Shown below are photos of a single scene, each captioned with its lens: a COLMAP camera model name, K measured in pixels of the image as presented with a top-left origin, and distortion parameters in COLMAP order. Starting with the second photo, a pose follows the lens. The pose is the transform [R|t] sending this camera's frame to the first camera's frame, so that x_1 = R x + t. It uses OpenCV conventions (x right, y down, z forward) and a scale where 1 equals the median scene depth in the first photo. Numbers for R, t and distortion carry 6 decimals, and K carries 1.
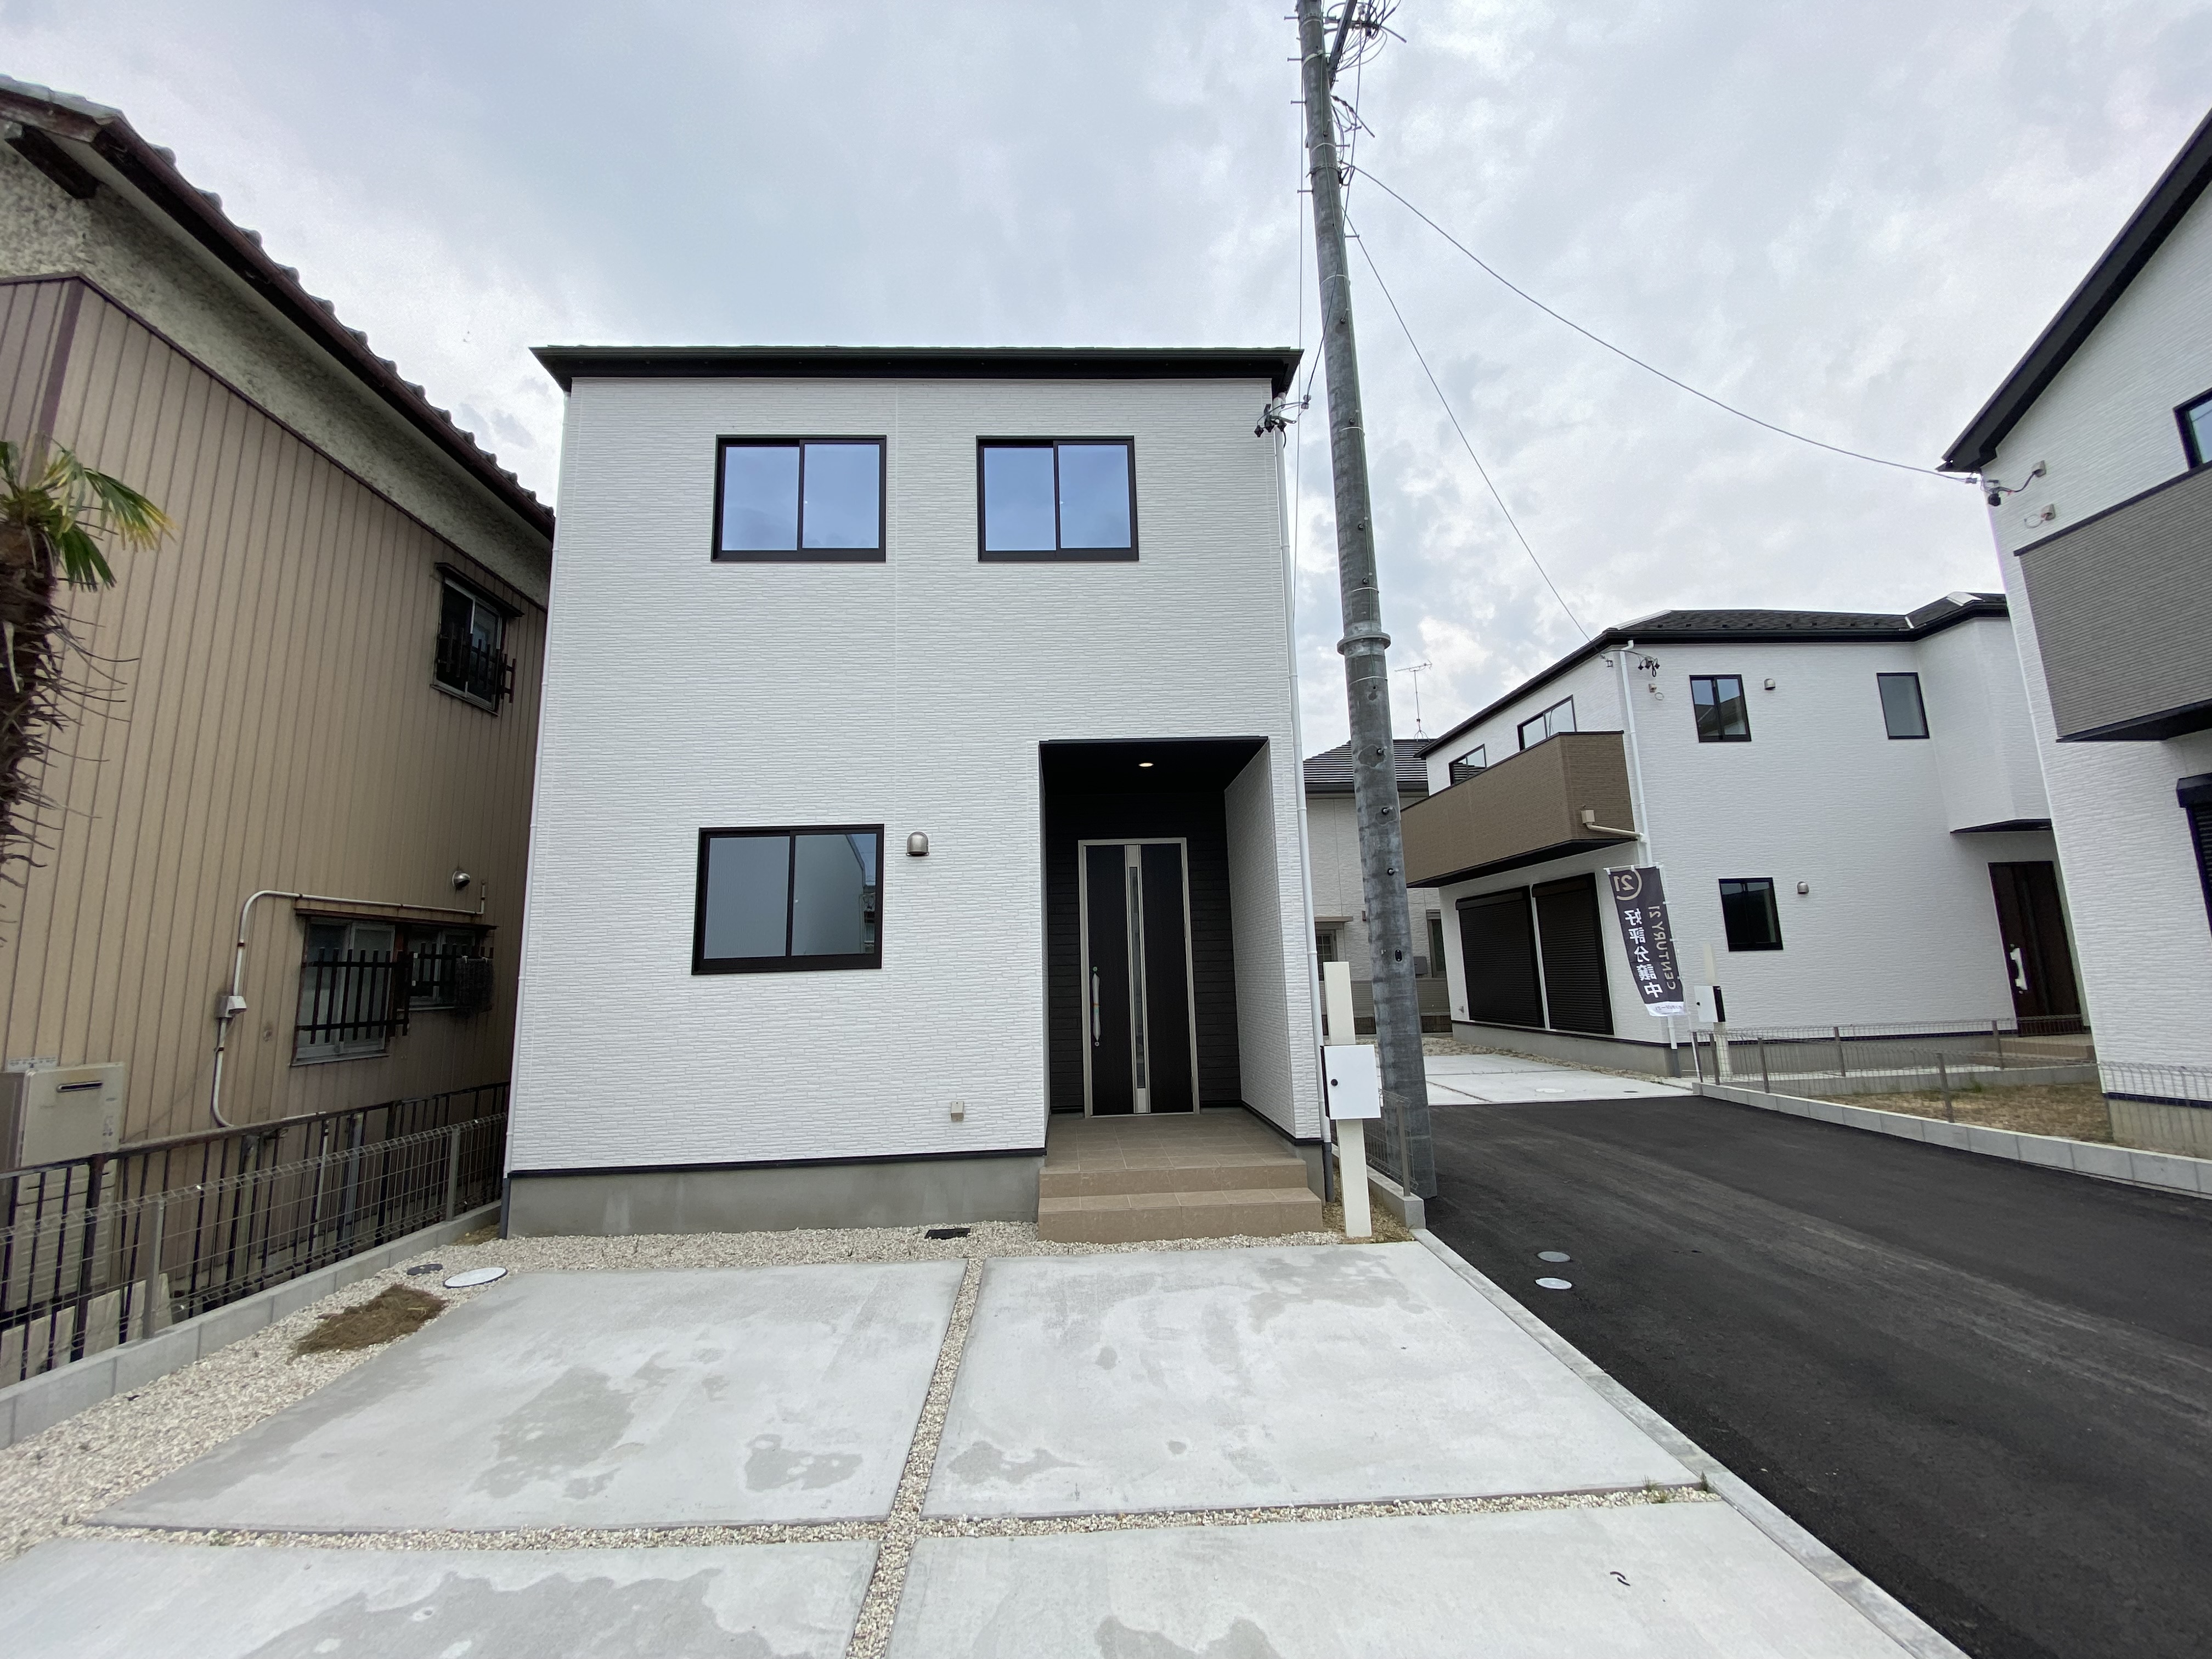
lens RADIAL K [[861.2, 0, 1098.4], [0, 861.2, 831.7], [0, 0, 1]] dist [-0.000982, -0.000351]
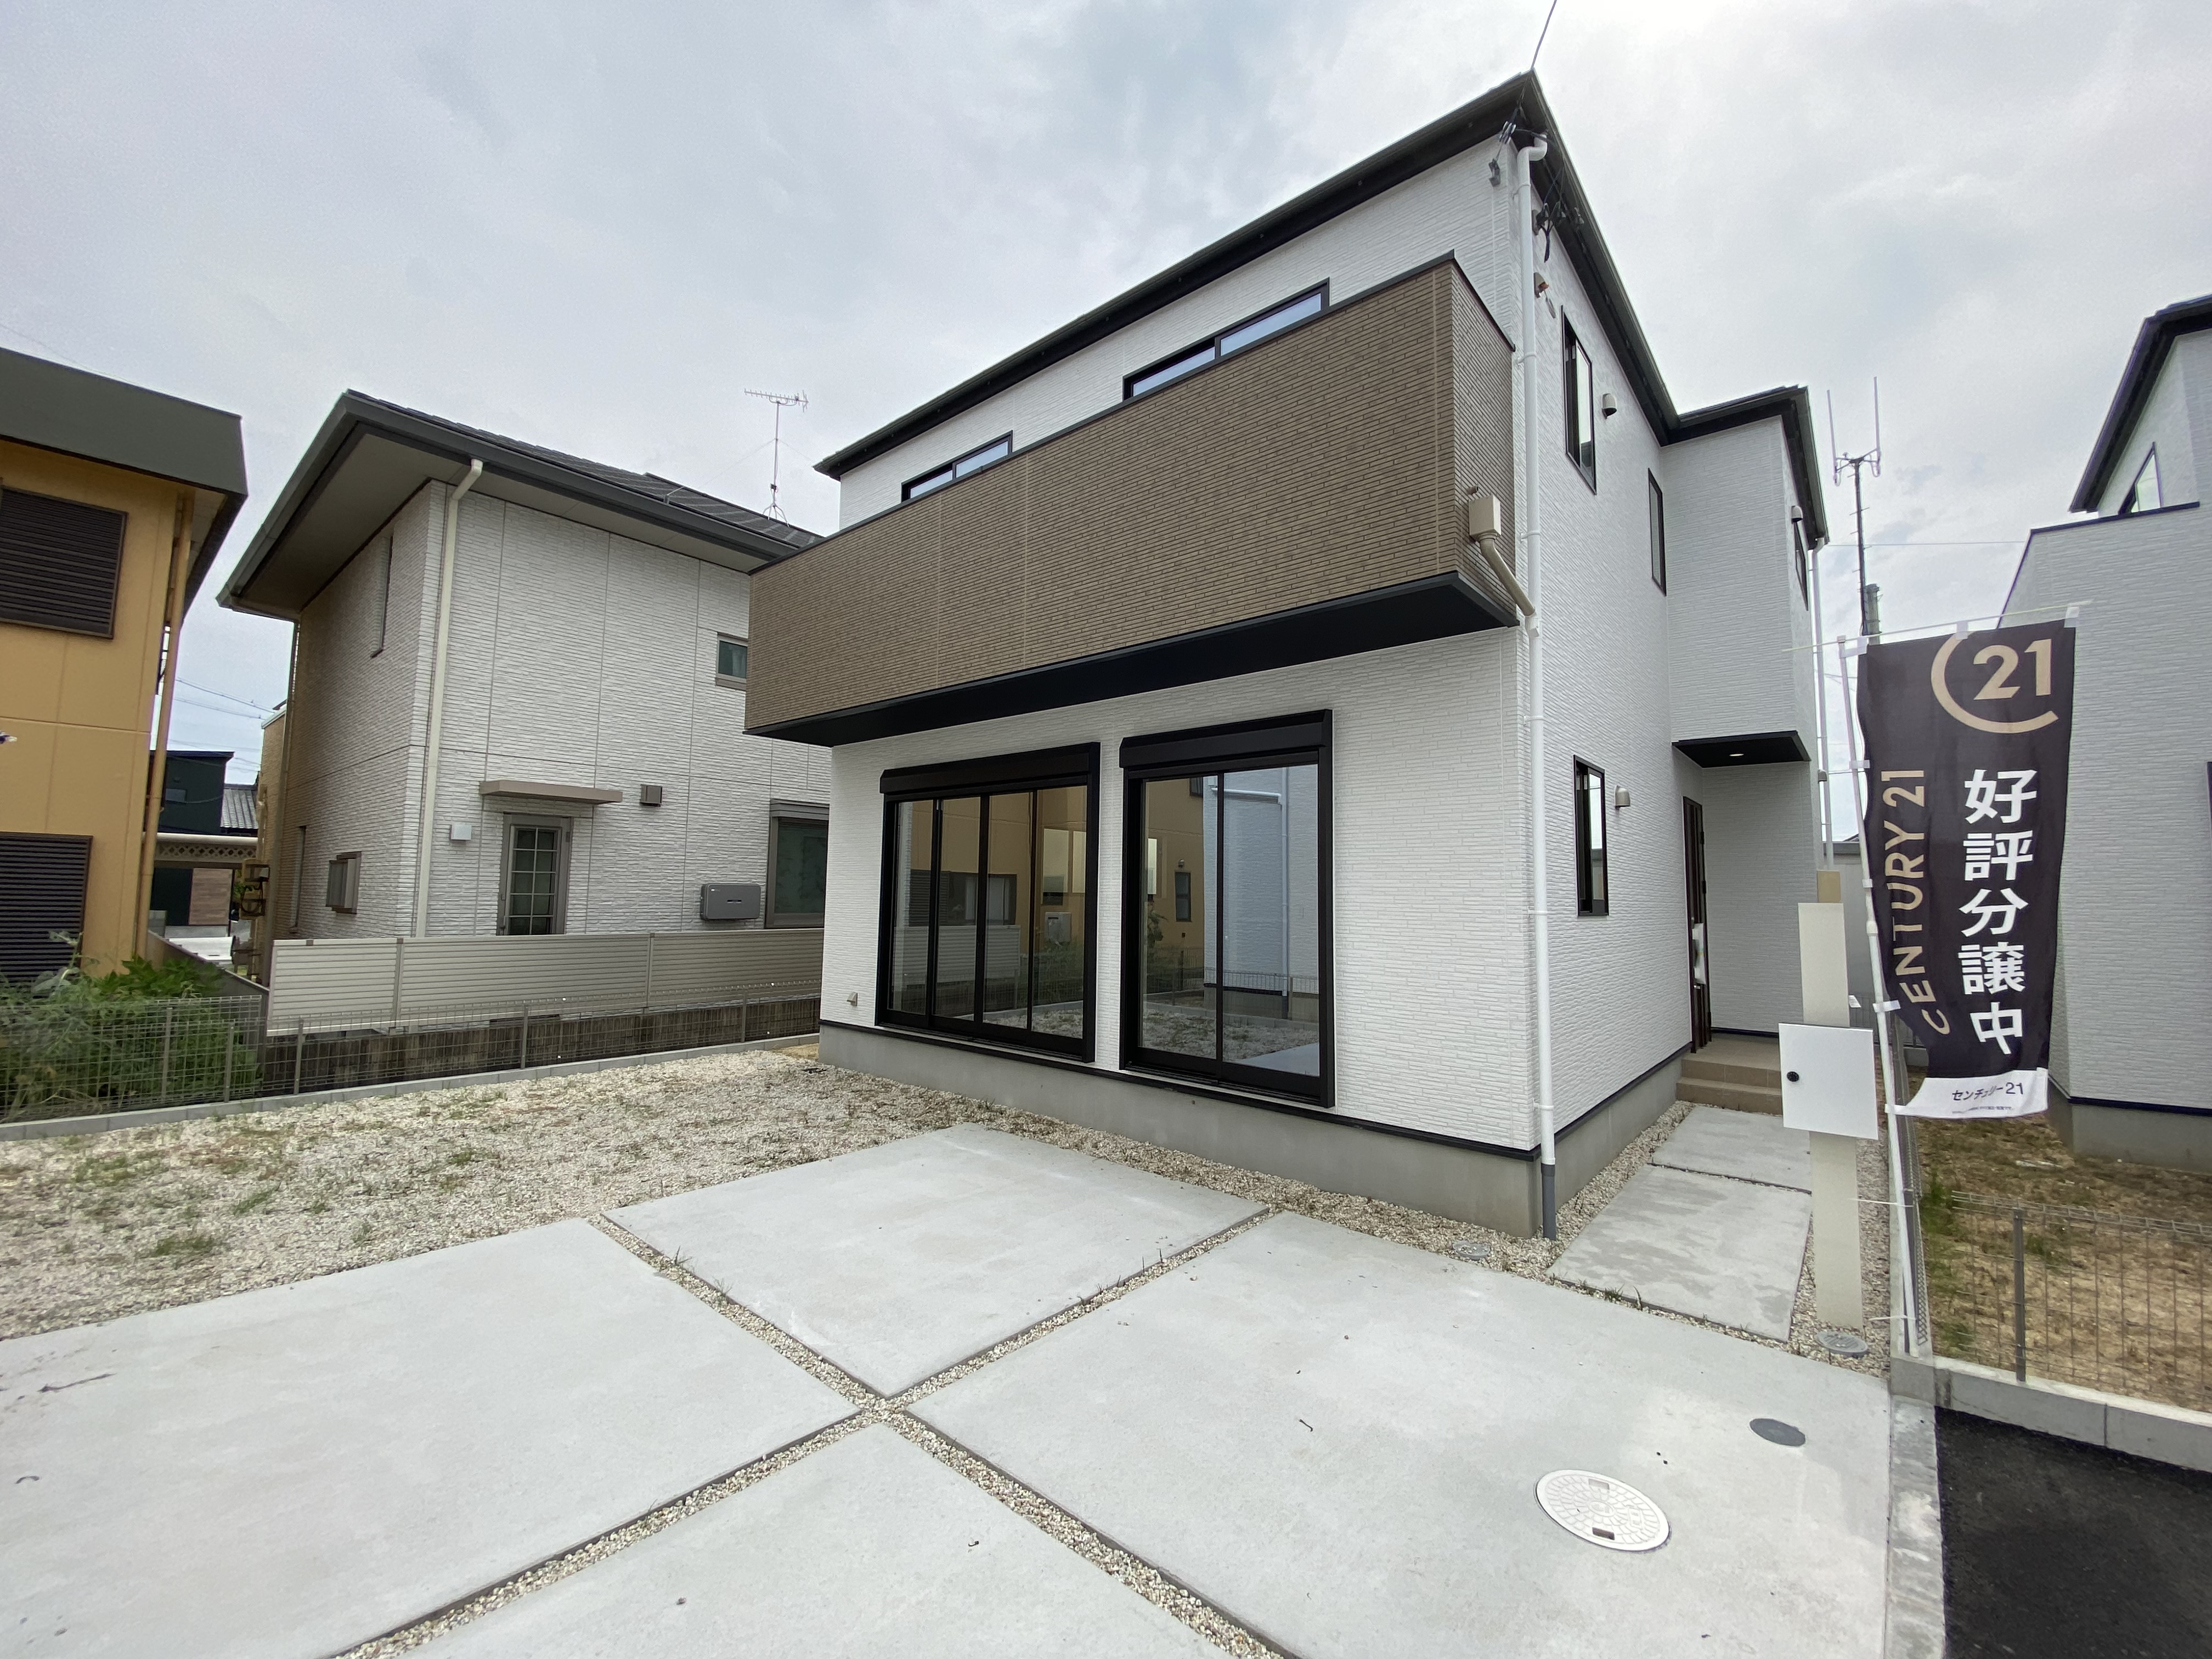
lens RADIAL K [[861.2, 0, 1106.1], [0, 861.2, 836.5], [0, 0, 1]] dist [-0.000982, -0.000351]
pose [[0.670347, 0.092494, 0.736261, 0.223260], [-0.155867, 0.987617, 0.017842, 0.122159], [-0.725494, -0.126719, 0.676462, 0.830839]]
